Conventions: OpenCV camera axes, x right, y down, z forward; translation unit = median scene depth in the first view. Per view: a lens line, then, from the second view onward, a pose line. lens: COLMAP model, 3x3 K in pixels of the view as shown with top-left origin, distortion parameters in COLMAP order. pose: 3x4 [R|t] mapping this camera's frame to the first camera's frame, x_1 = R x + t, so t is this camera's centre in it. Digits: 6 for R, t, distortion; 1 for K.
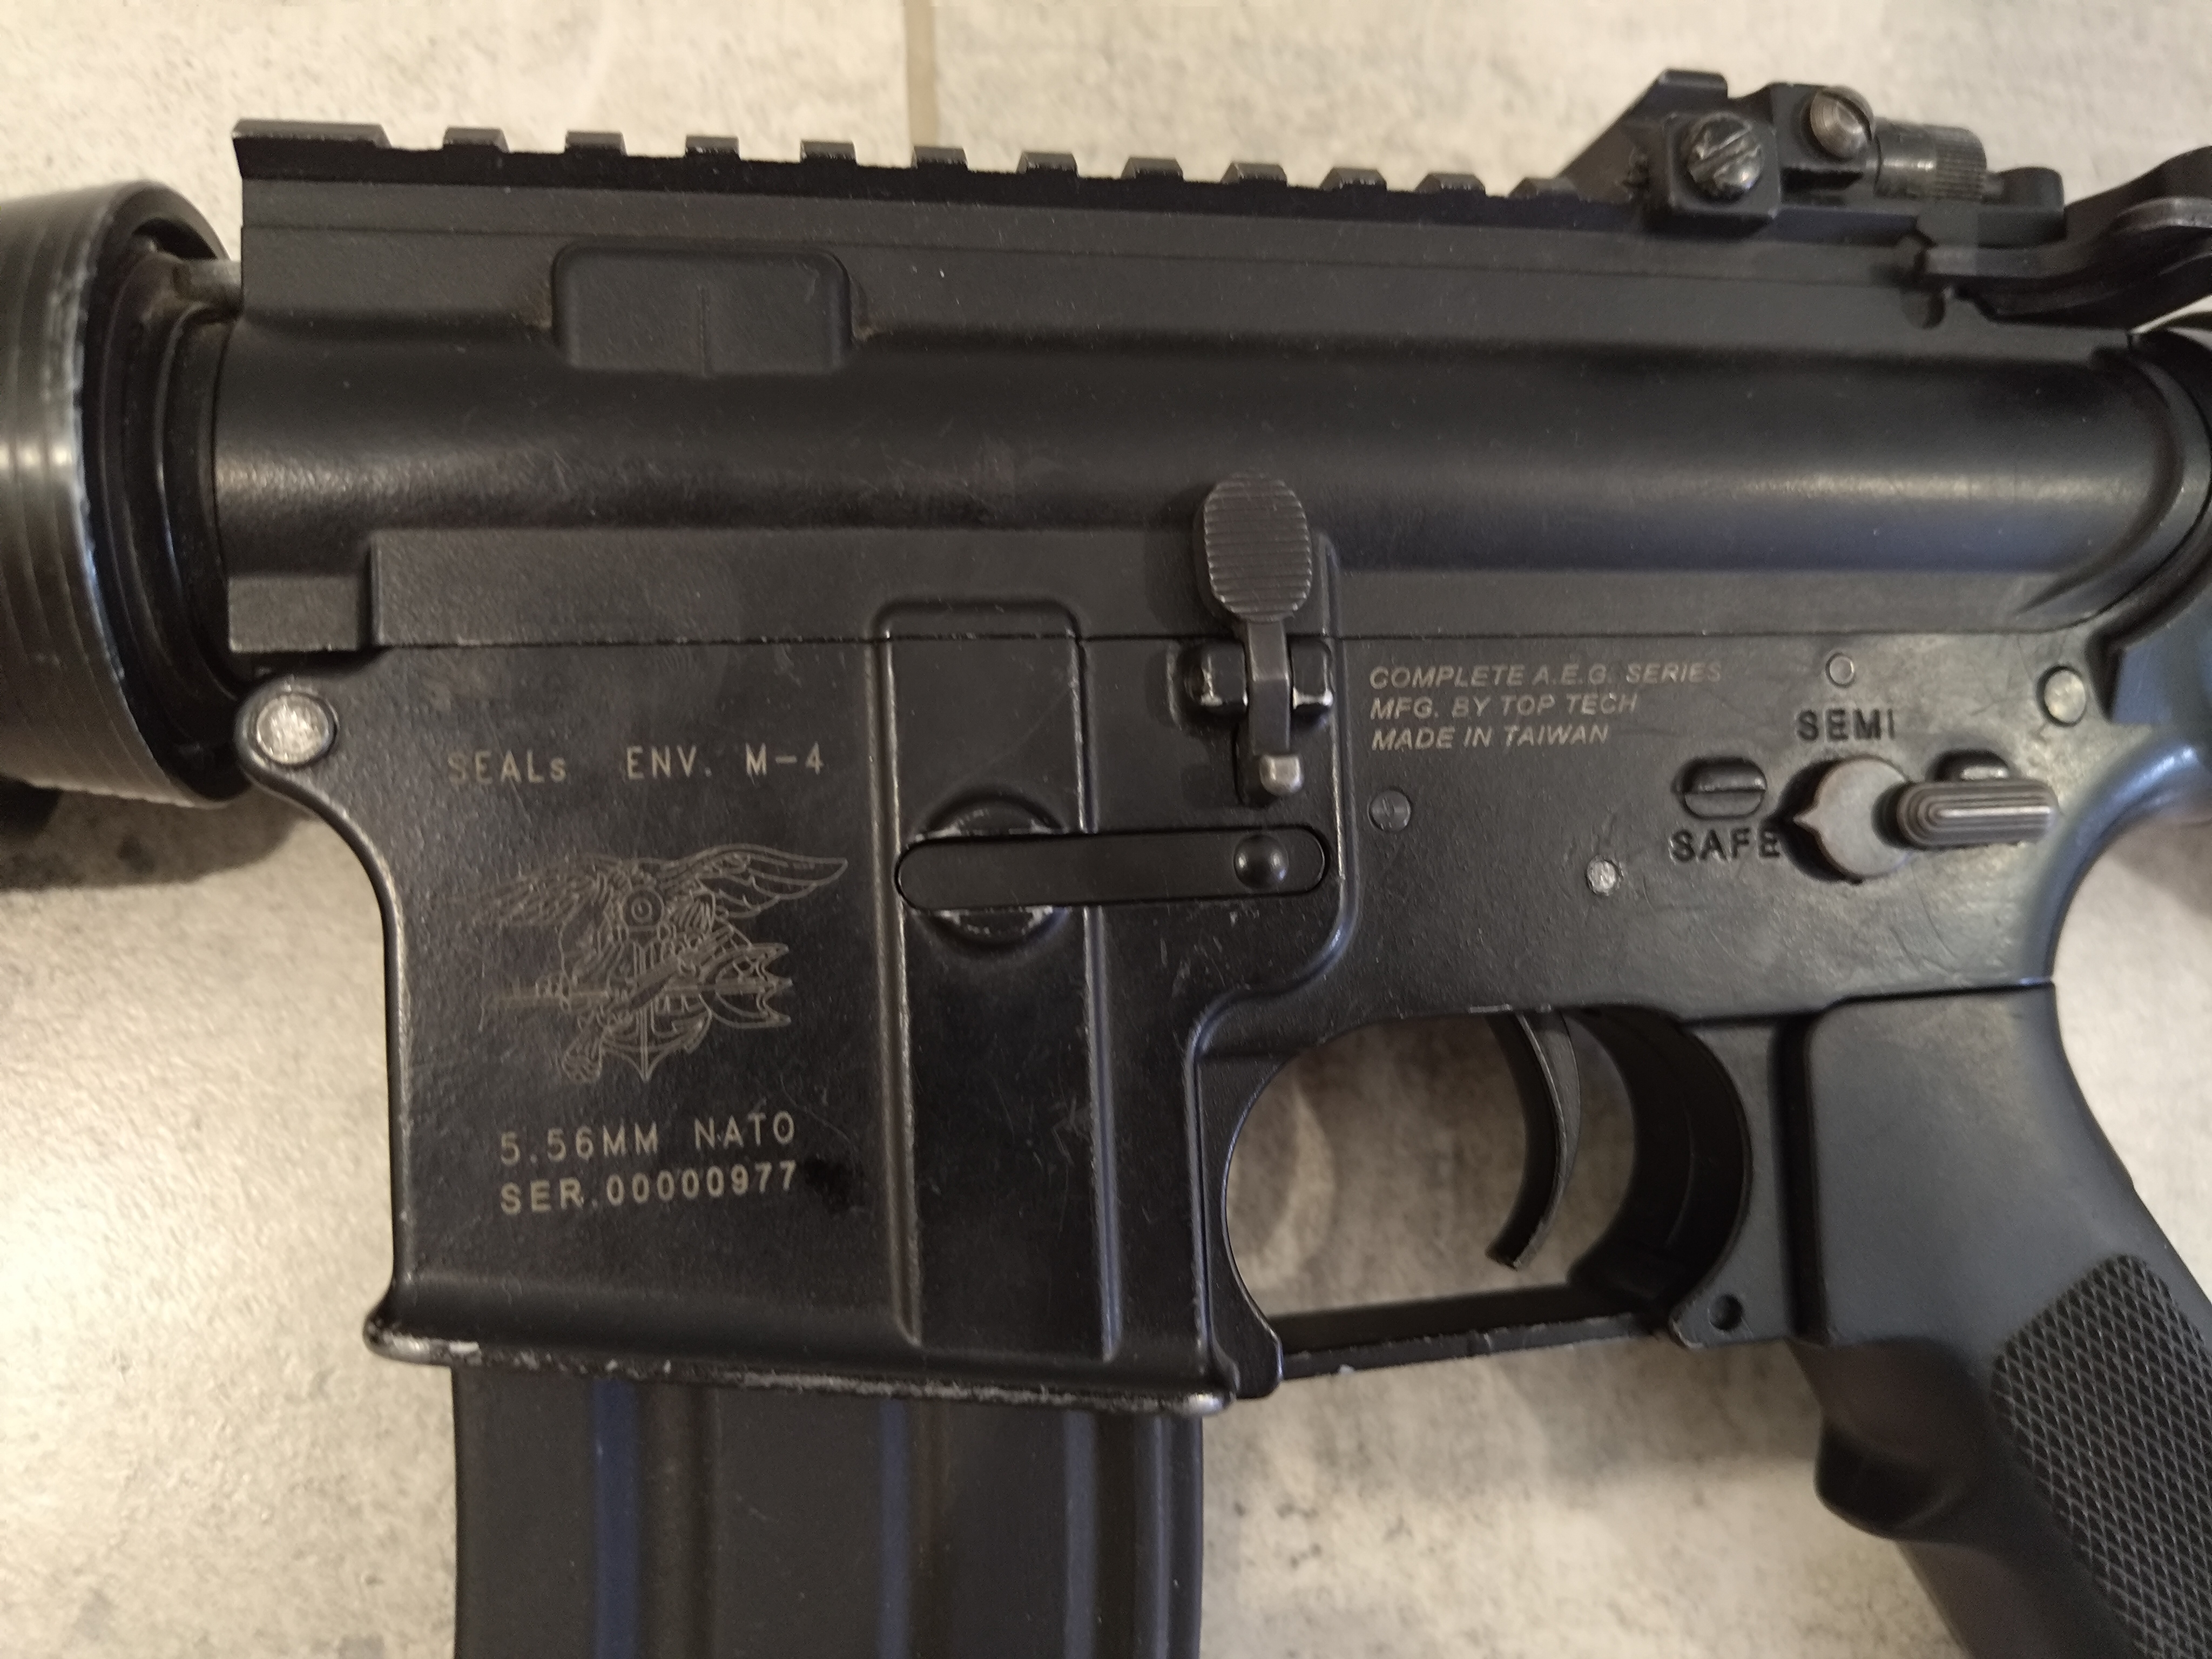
lens RADIAL K [[1540.1, 0, 1106.0], [0, 1540.1, 829.5], [0, 0, 1]] dist [-0.032586, -0.001890]
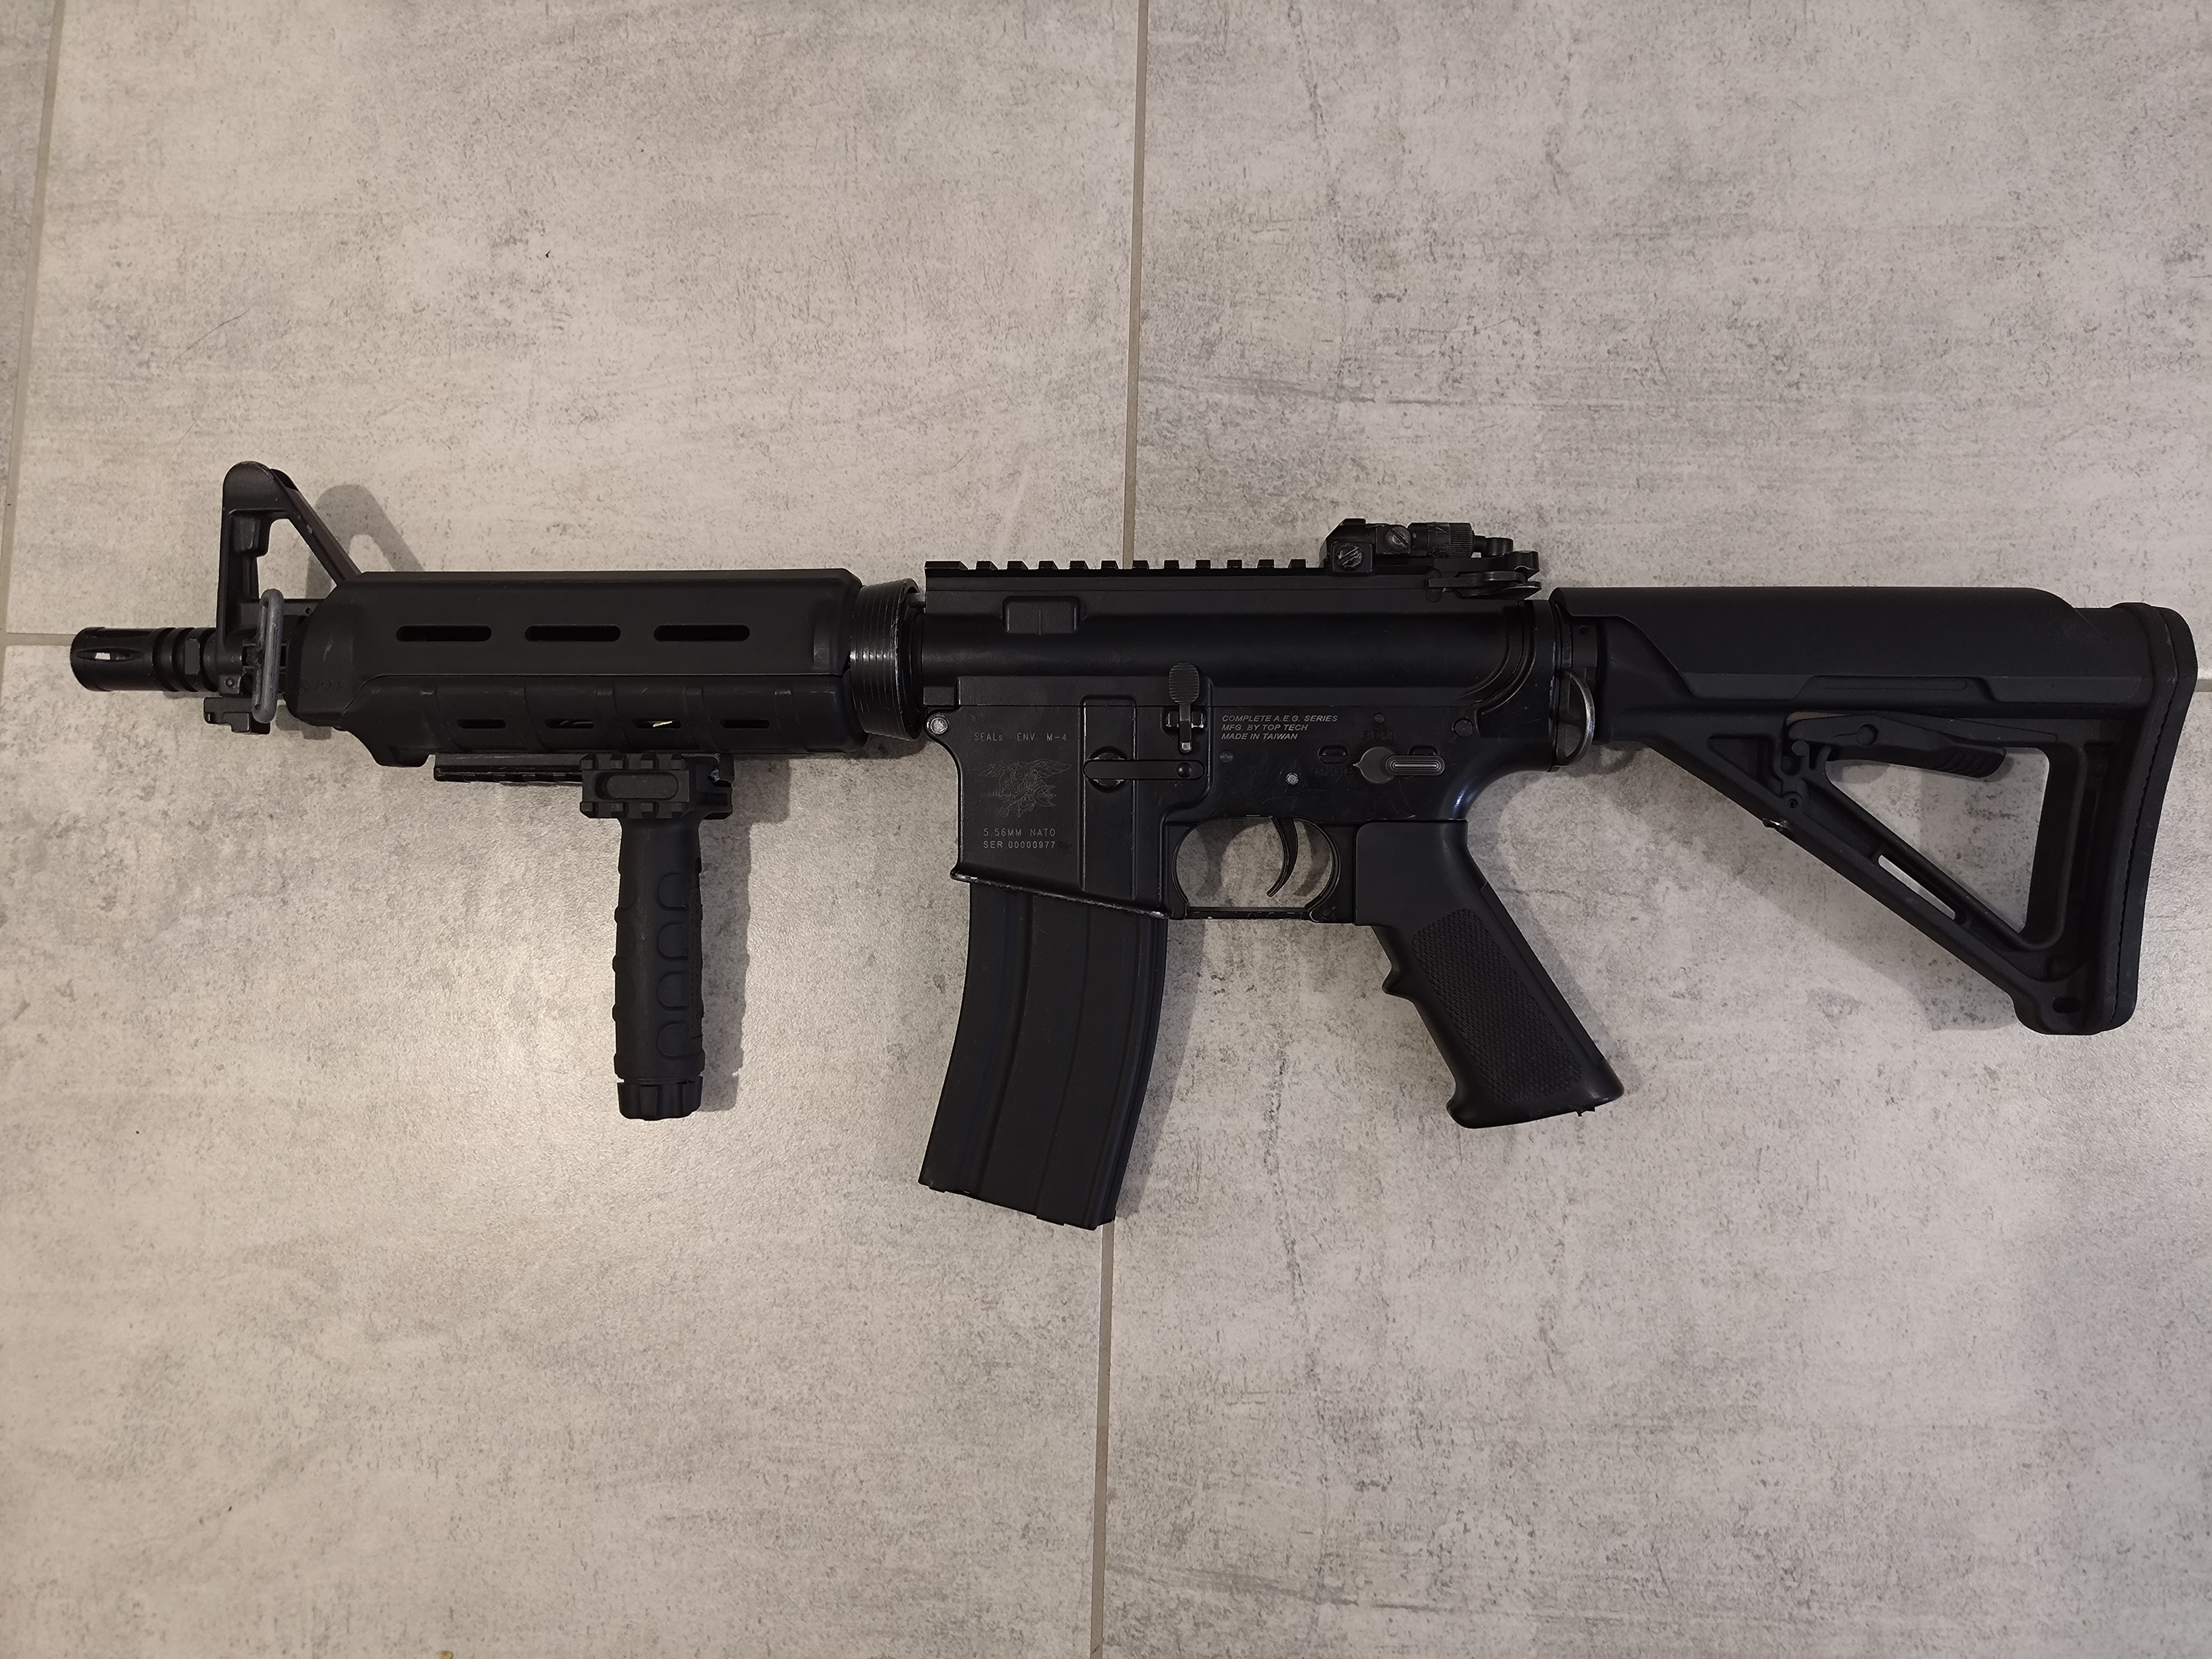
lens RADIAL K [[1655.7, 0, 1106.0], [0, 1655.7, 829.5], [0, 0, 1]] dist [-0.005136, -0.006995]
pose [[0.956723, 0.064553, -0.283749, 1.047233], [-0.037817, 0.994397, 0.098715, -0.218816], [0.288531, -0.083713, 0.953804, -2.793616]]
